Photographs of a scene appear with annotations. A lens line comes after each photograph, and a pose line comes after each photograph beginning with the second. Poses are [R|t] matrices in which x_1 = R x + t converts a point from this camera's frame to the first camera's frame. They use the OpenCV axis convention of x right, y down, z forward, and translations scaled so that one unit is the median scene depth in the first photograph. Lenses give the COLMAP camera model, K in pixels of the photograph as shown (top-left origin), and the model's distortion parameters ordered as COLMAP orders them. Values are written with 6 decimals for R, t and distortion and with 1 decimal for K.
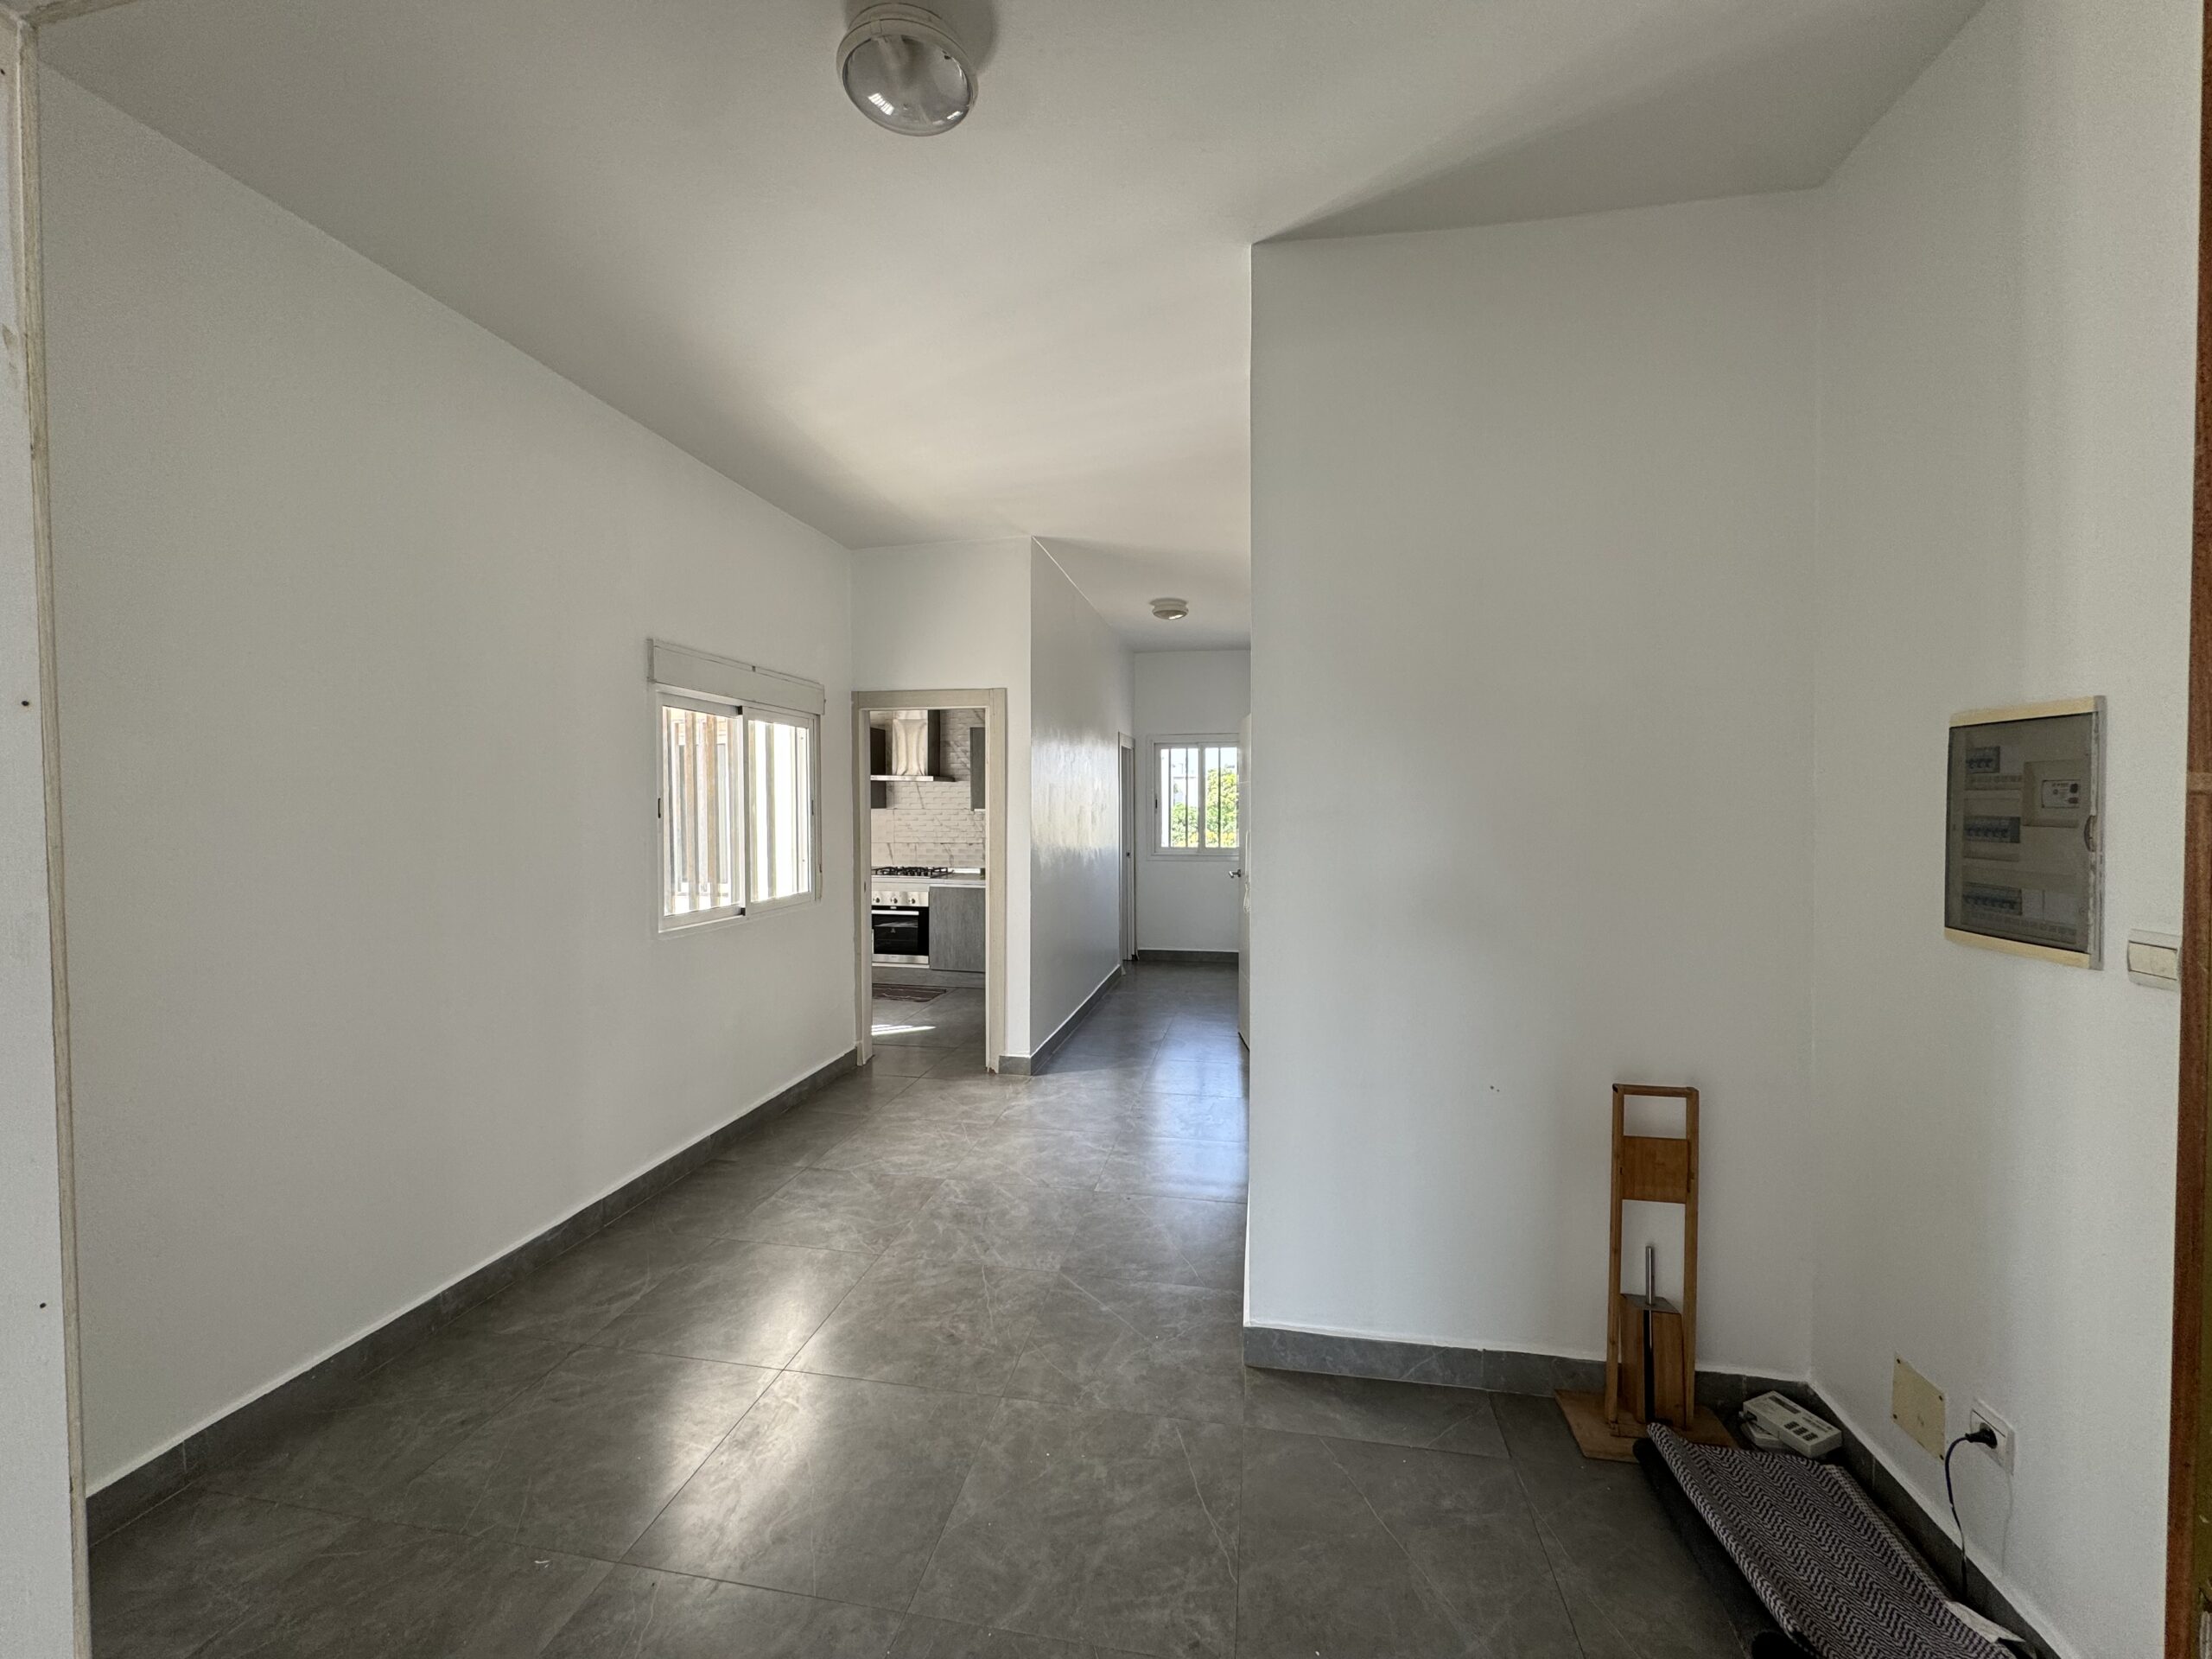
lens RADIAL K [[881.1, 0, 1106.0], [0, 881.1, 829.5], [0, 0, 1]] dist [0.000104, 0.000014]
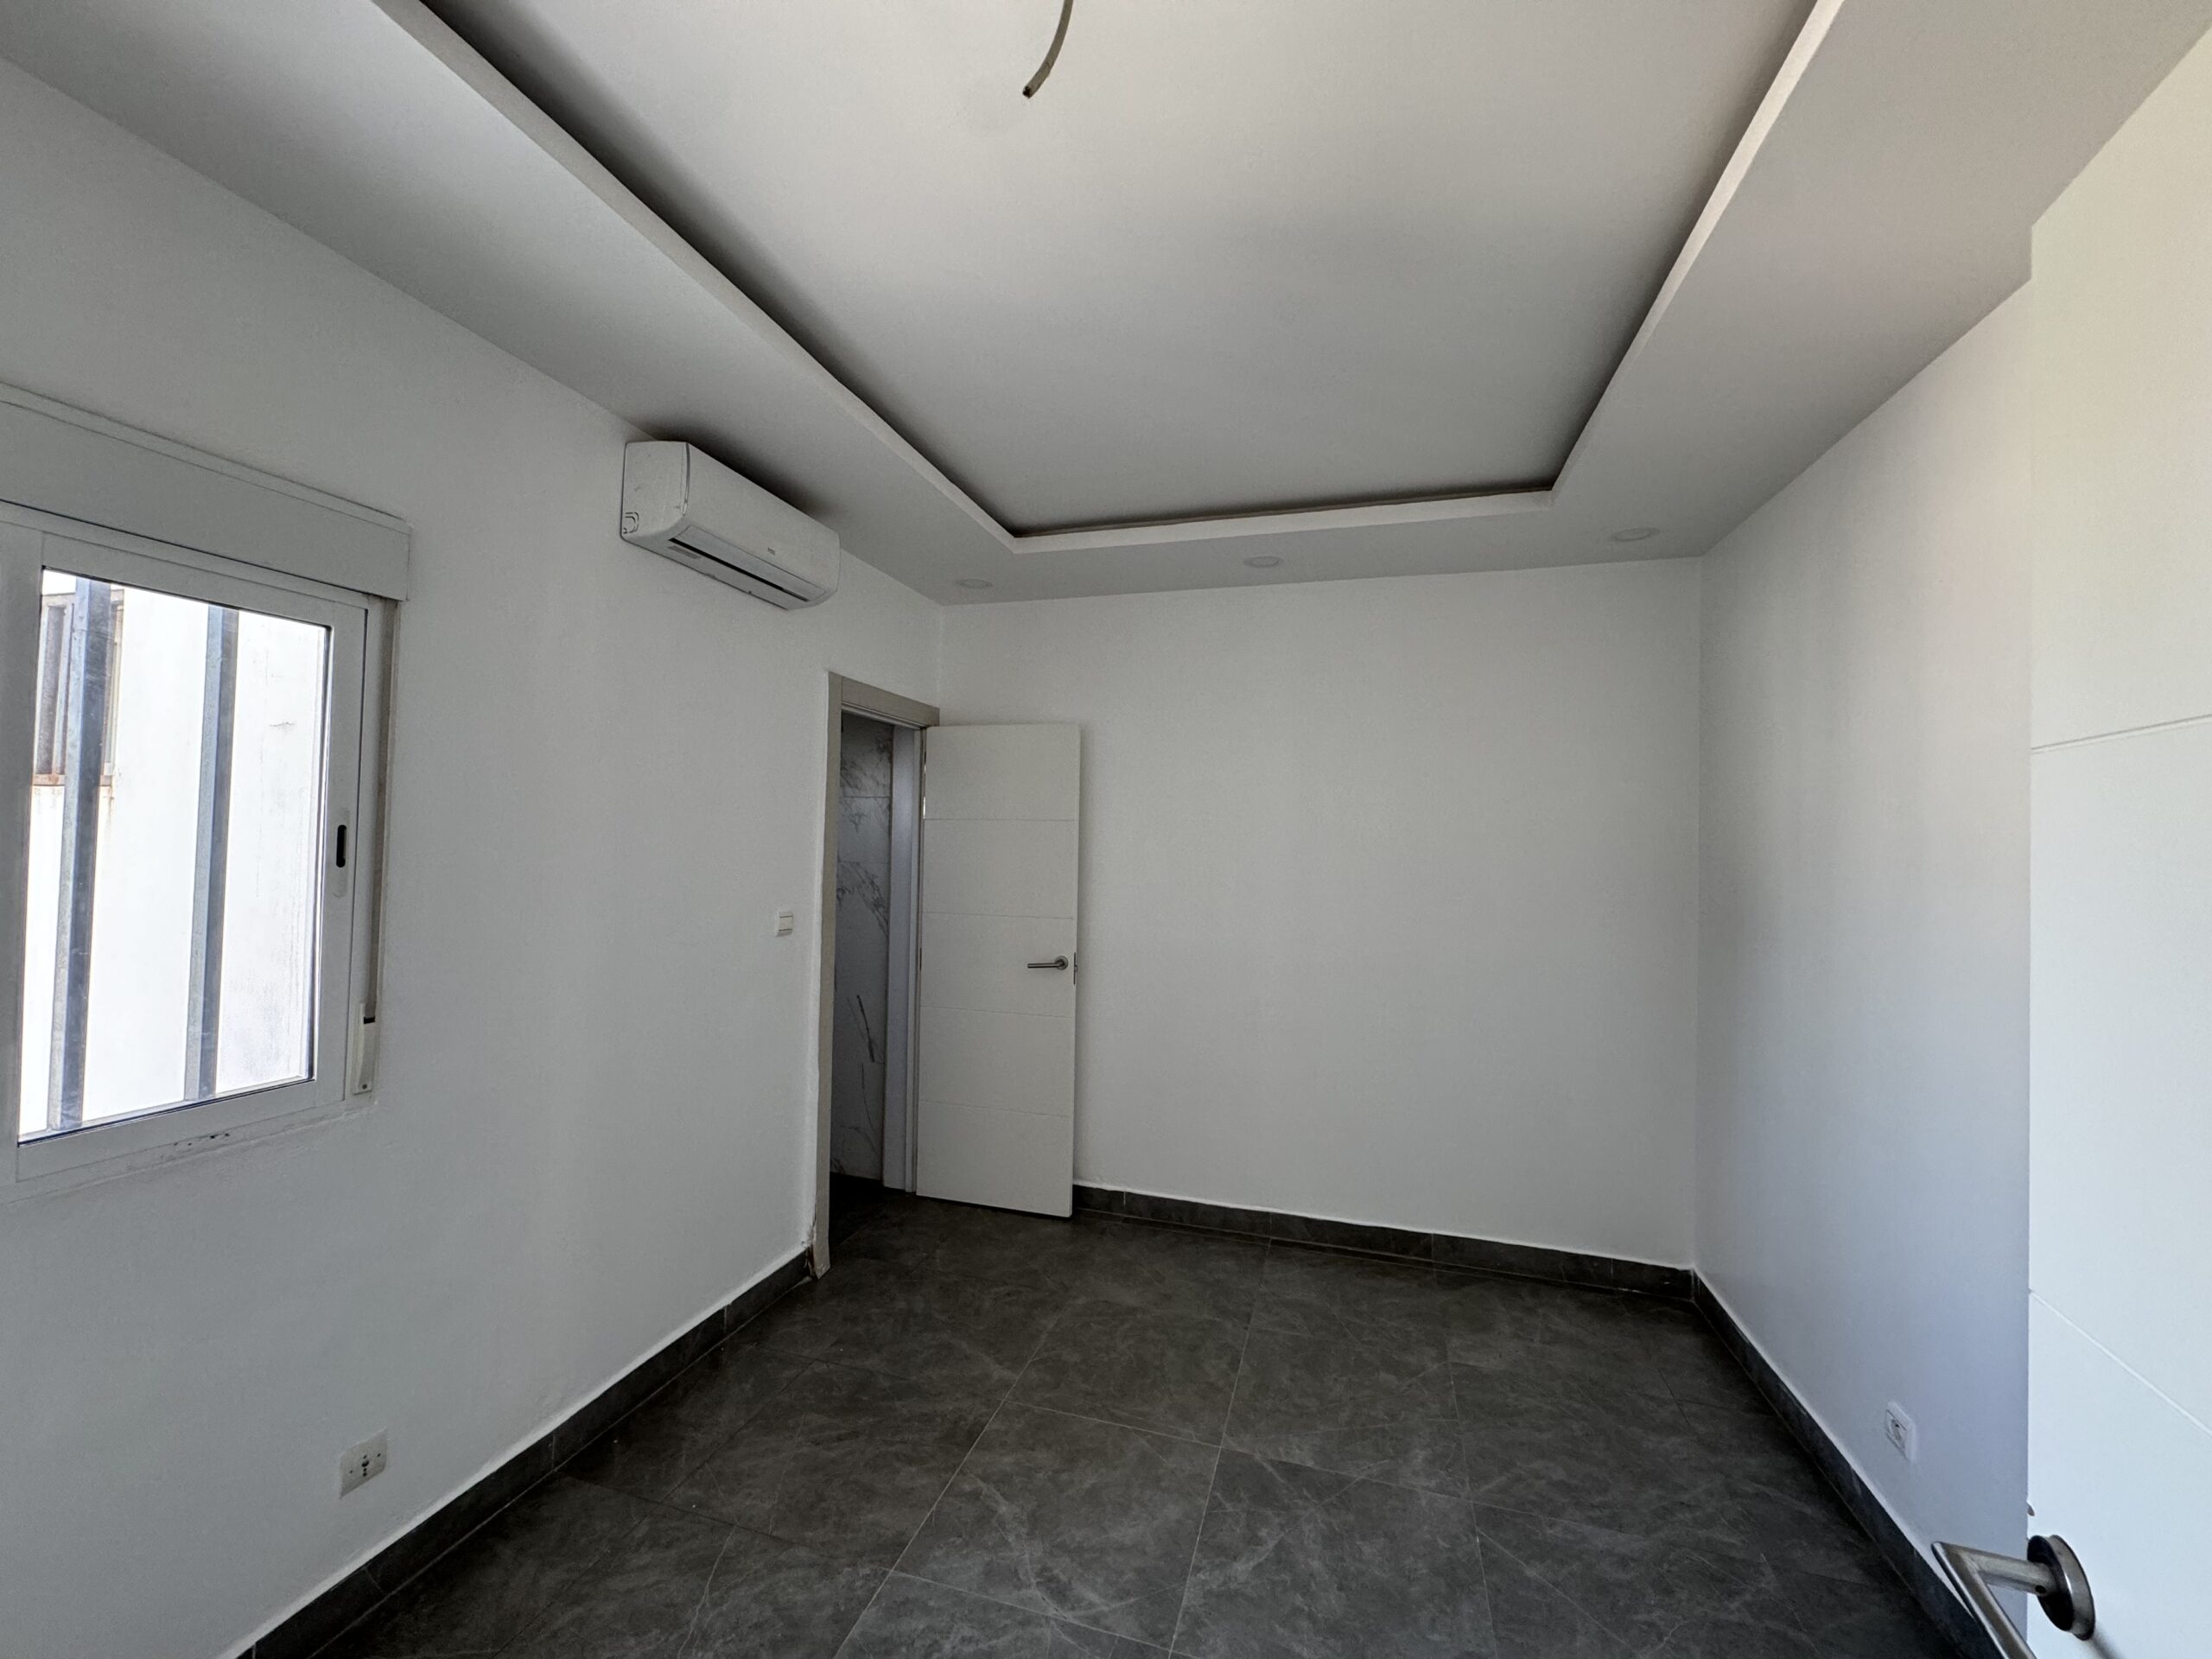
lens RADIAL K [[881.1, 0, 1106.0], [0, 881.1, 829.5], [0, 0, 1]] dist [0.000104, 0.000014]
pose [[0.942617, 0.013389, -0.333606, 0.083018], [-0.032238, 0.998177, -0.051031, -0.022537], [0.332315, 0.058857, 0.941330, 0.760099]]
